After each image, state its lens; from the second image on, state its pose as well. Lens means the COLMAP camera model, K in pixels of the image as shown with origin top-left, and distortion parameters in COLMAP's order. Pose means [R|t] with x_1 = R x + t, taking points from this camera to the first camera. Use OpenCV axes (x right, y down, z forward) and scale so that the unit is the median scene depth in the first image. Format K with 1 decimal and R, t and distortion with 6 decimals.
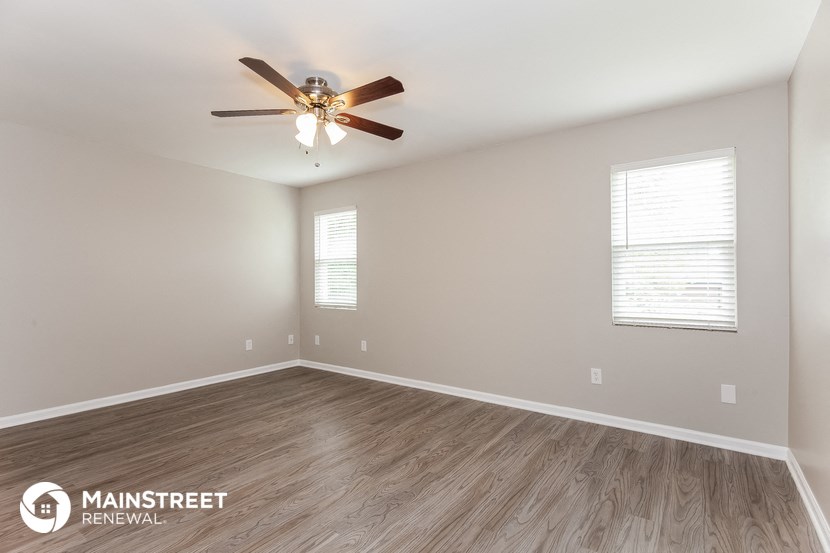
lens RADIAL K [[401.5, 0, 415.5], [0, 401.5, 277.1], [0, 0, 1]] dist [0.000999, 0.000159]
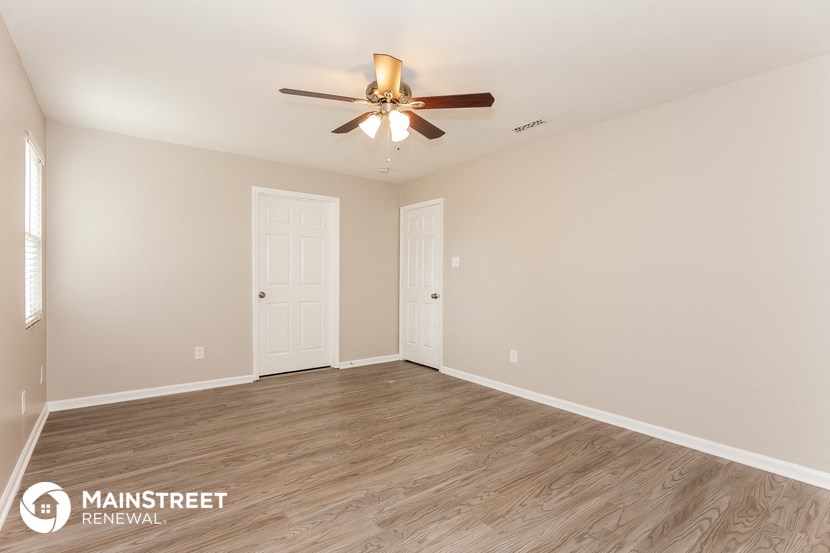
lens RADIAL K [[401.5, 0, 414.5], [0, 401.5, 276.4], [0, 0, 1]] dist [0.000999, 0.000159]
pose [[-0.959105, -0.004782, 0.283012, -0.564371], [-0.005100, 0.999987, -0.000385, 0.010097], [-0.283006, -0.001812, -0.959116, 1.846860]]
